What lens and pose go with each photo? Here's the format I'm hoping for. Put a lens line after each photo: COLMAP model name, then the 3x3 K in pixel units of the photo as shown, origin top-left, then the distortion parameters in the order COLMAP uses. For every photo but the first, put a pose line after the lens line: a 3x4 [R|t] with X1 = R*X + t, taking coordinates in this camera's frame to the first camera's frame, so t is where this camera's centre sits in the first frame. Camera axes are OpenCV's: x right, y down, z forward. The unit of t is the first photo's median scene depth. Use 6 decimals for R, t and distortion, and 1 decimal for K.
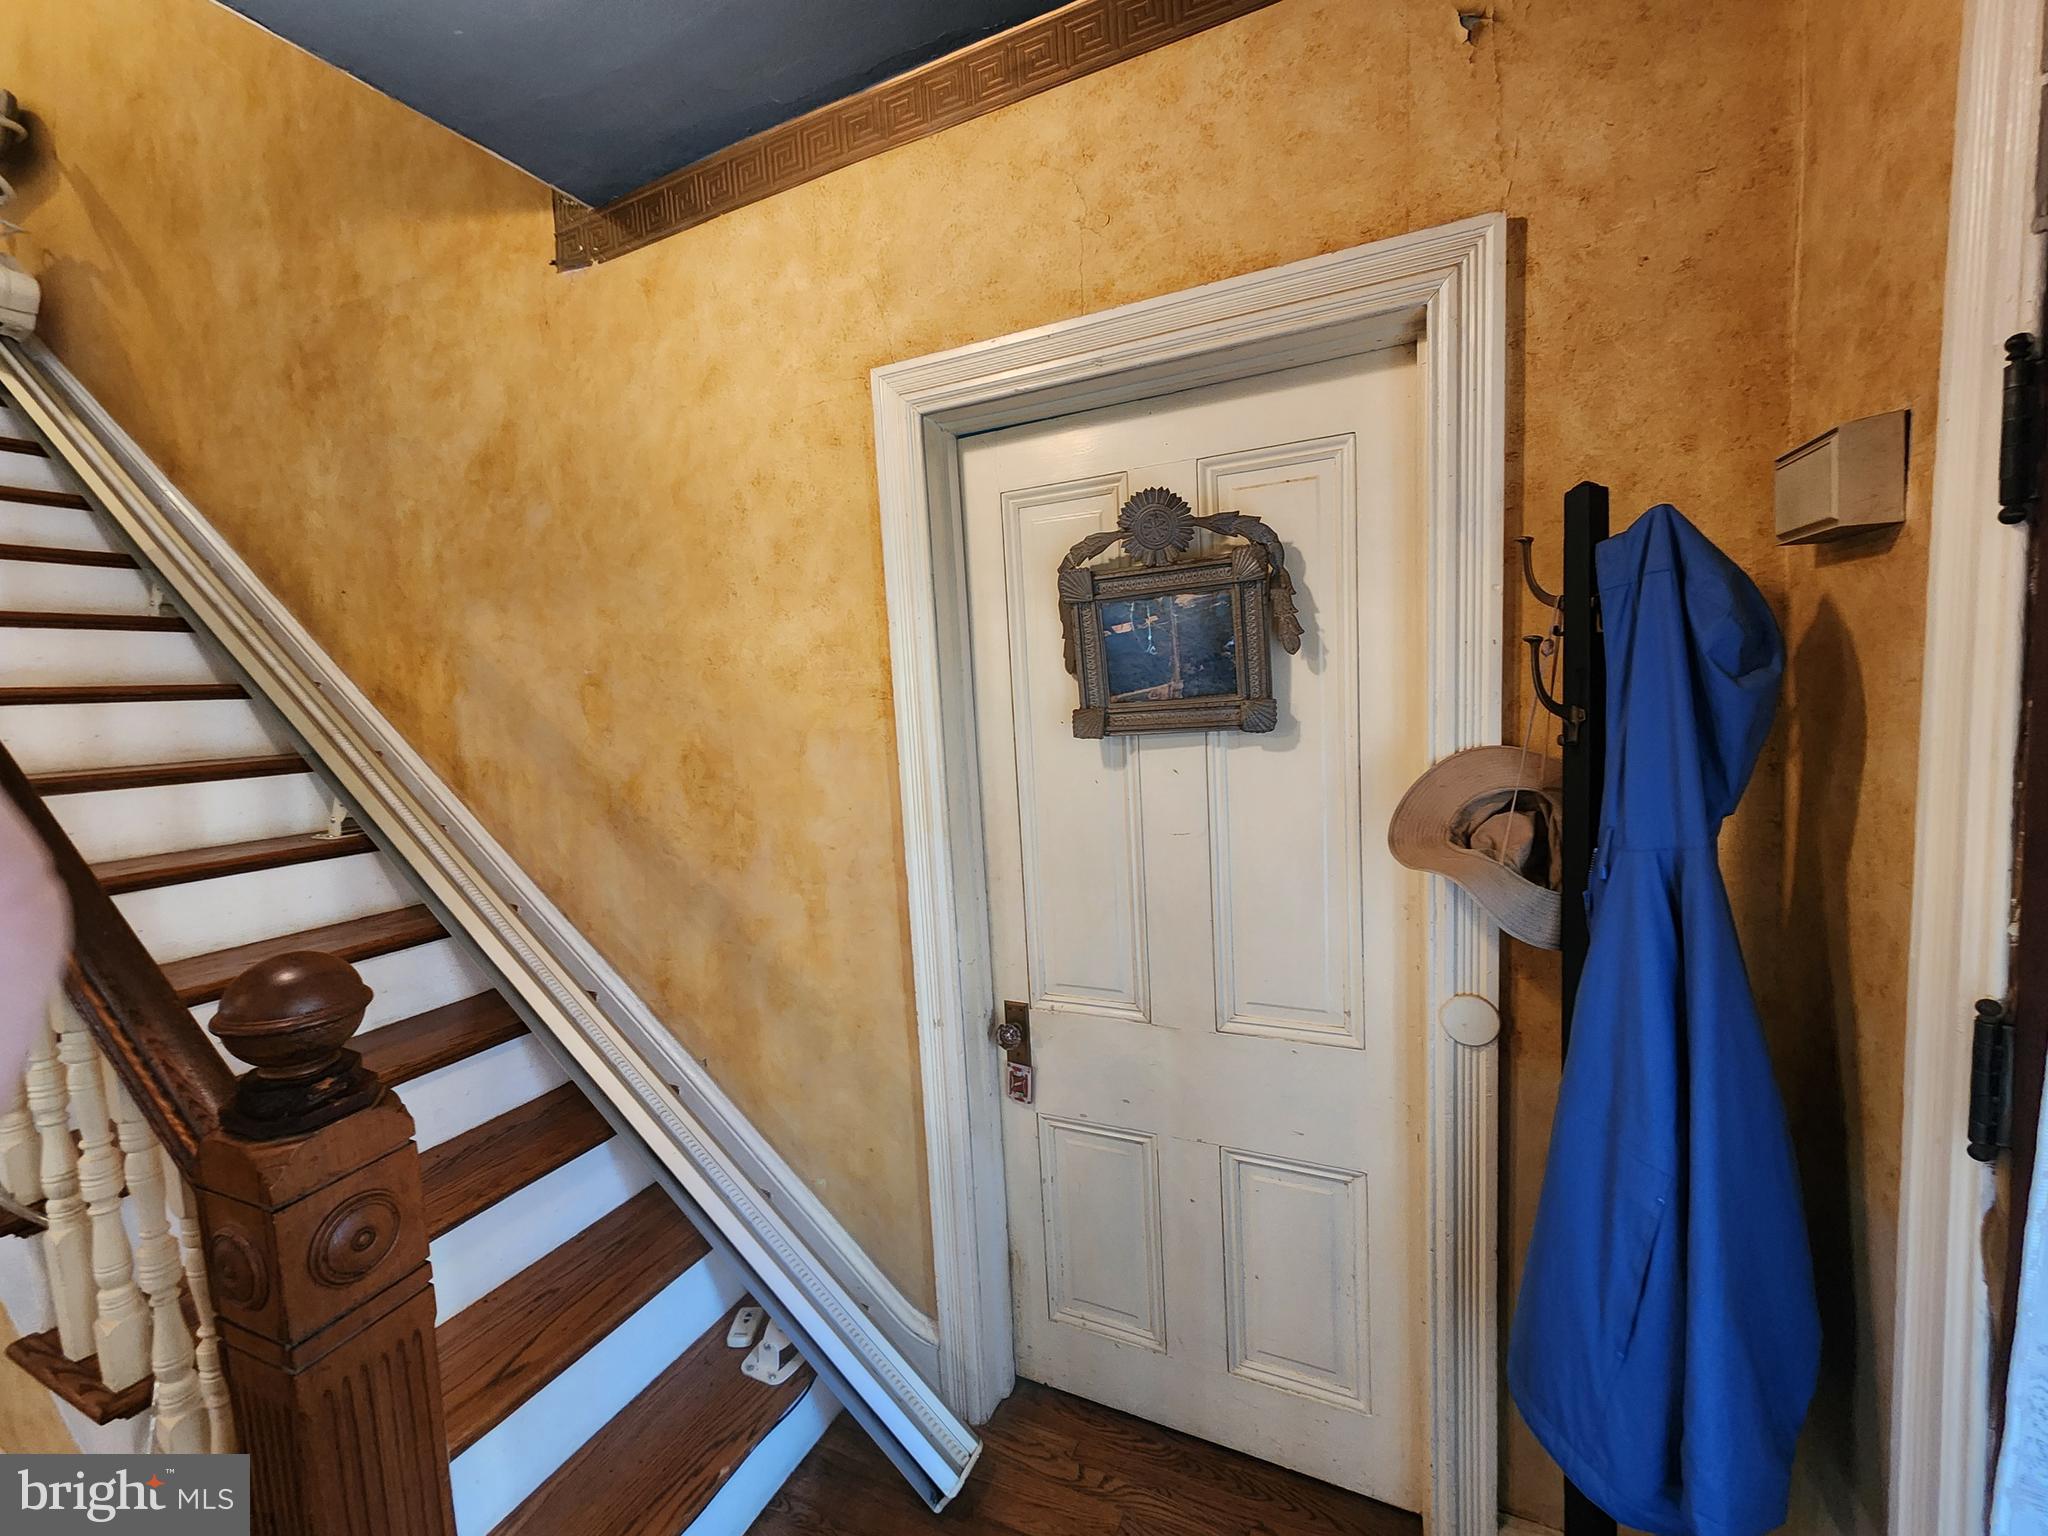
lens RADIAL K [[833.4, 0, 1035.3], [0, 833.4, 764.4], [0, 0, 1]] dist [0.003699, -0.000643]
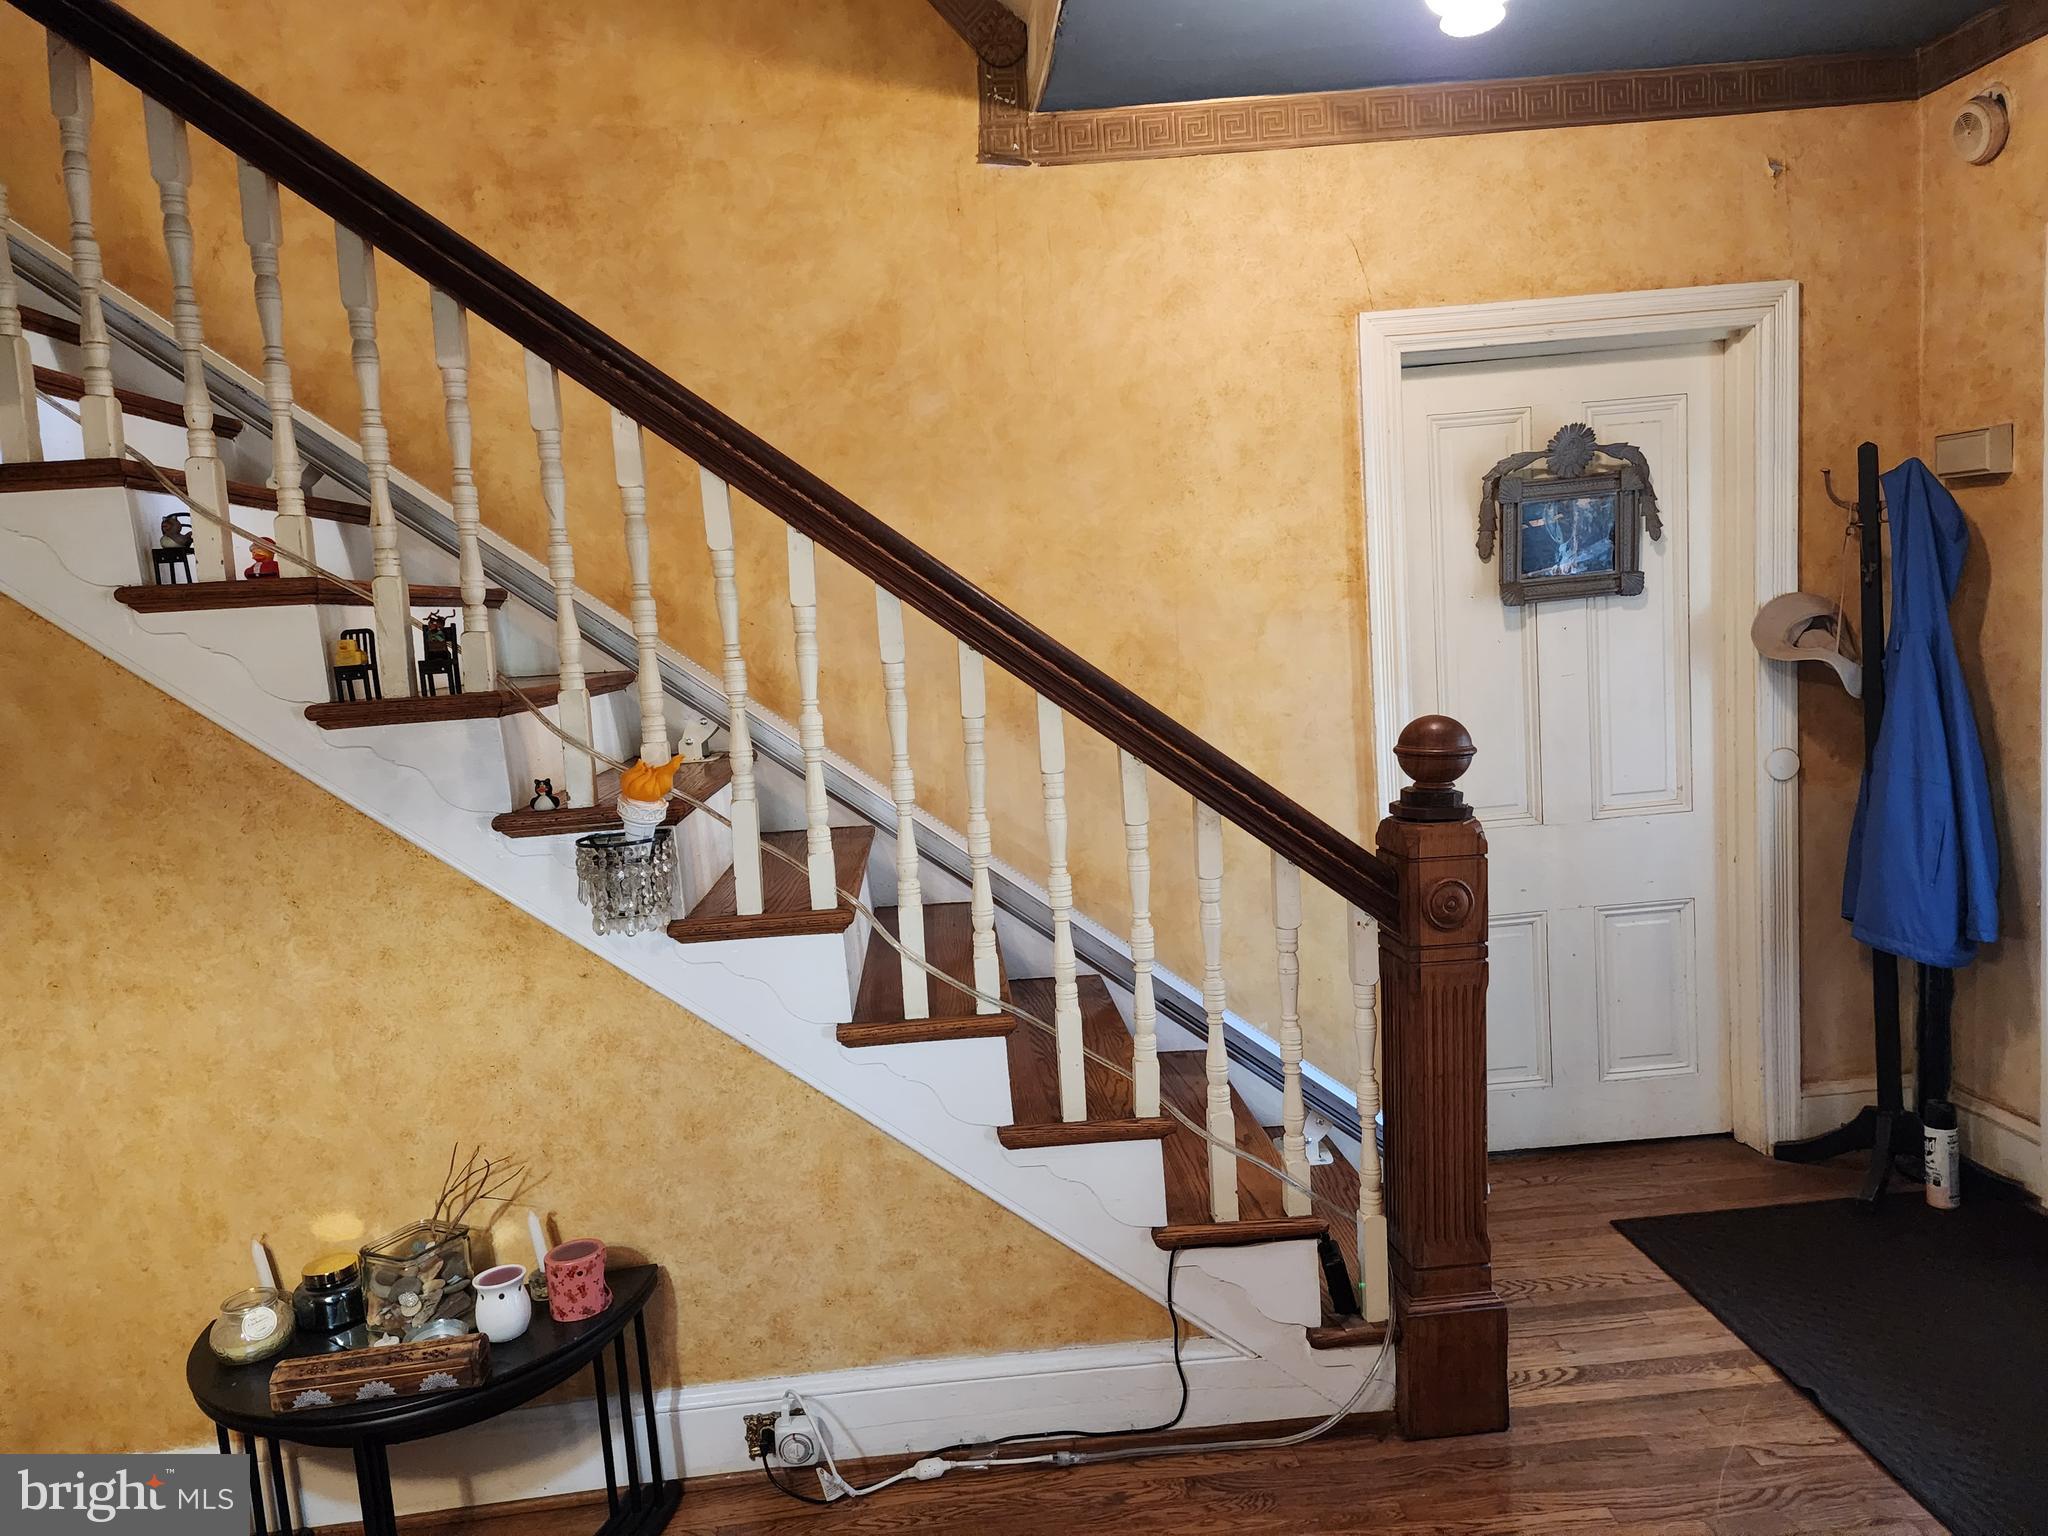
lens RADIAL K [[1388.3, 0, 1008.8], [0, 1388.3, 756.4], [0, 0, 1]] dist [0.062477, -0.048449]
pose [[0.881125, -0.069233, 0.467788, -1.601716], [0.073932, 0.997228, 0.008331, 0.121150], [-0.467068, 0.027243, 0.883802, -0.550396]]
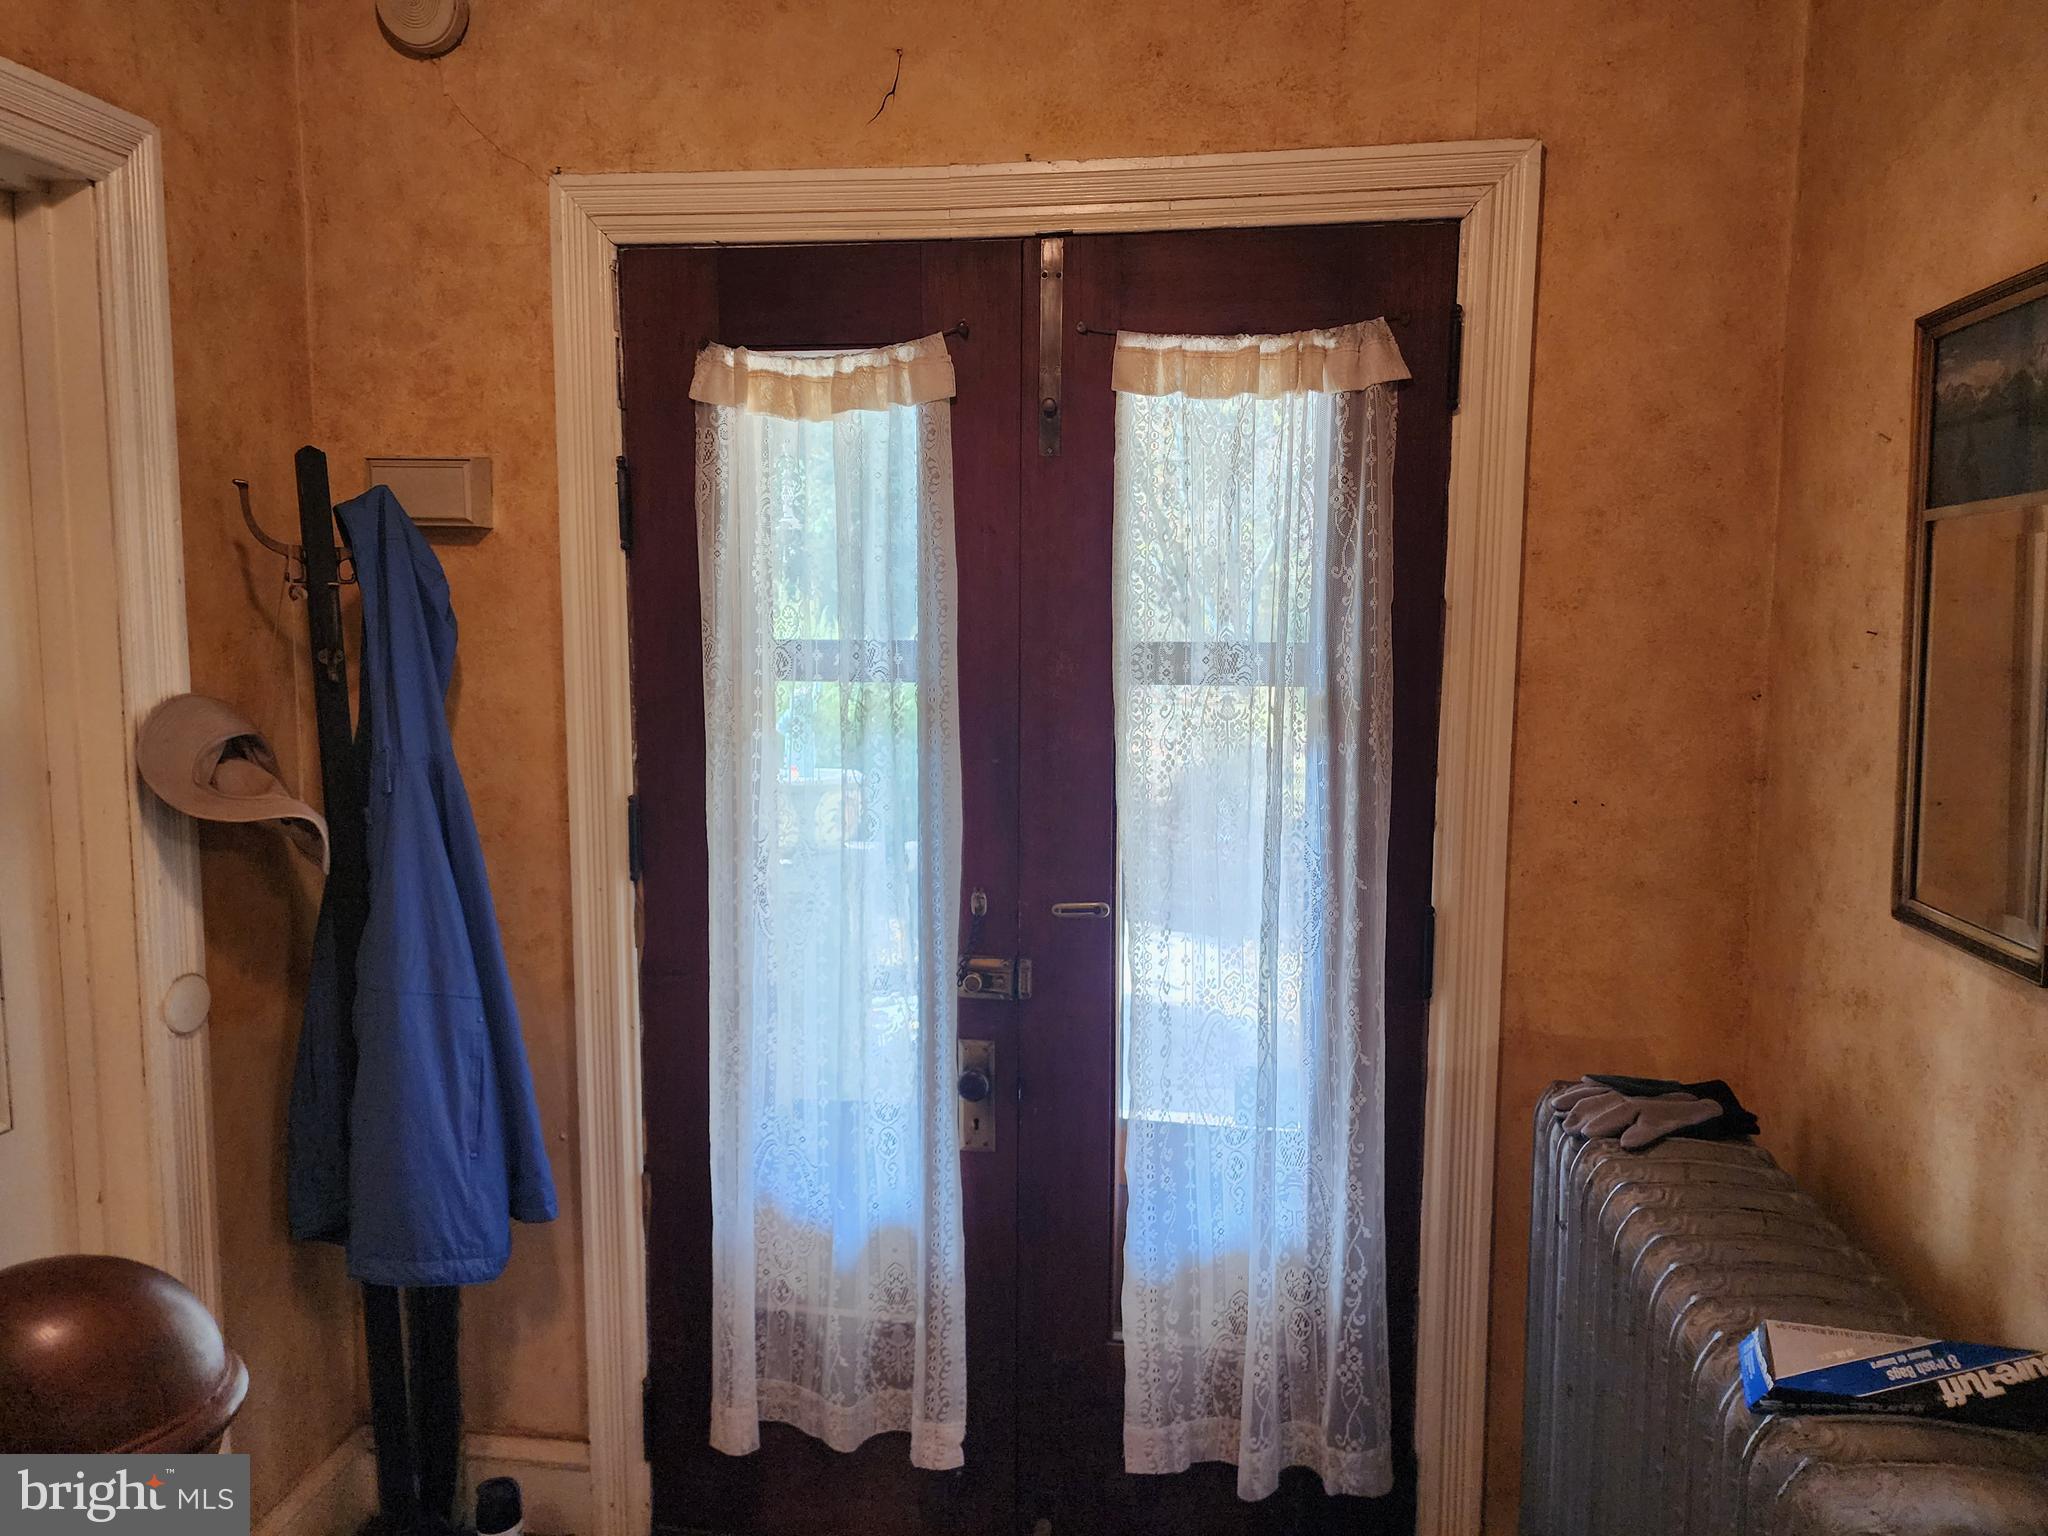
lens RADIAL K [[1388.3, 0, 1016.6], [0, 1388.3, 754.3], [0, 0, 1]] dist [0.062477, -0.048449]
pose [[-0.275184, -0.061061, 0.959451, -0.889637], [0.094924, 0.991379, 0.090319, -0.008430], [-0.956694, 0.115929, -0.267015, 0.403310]]
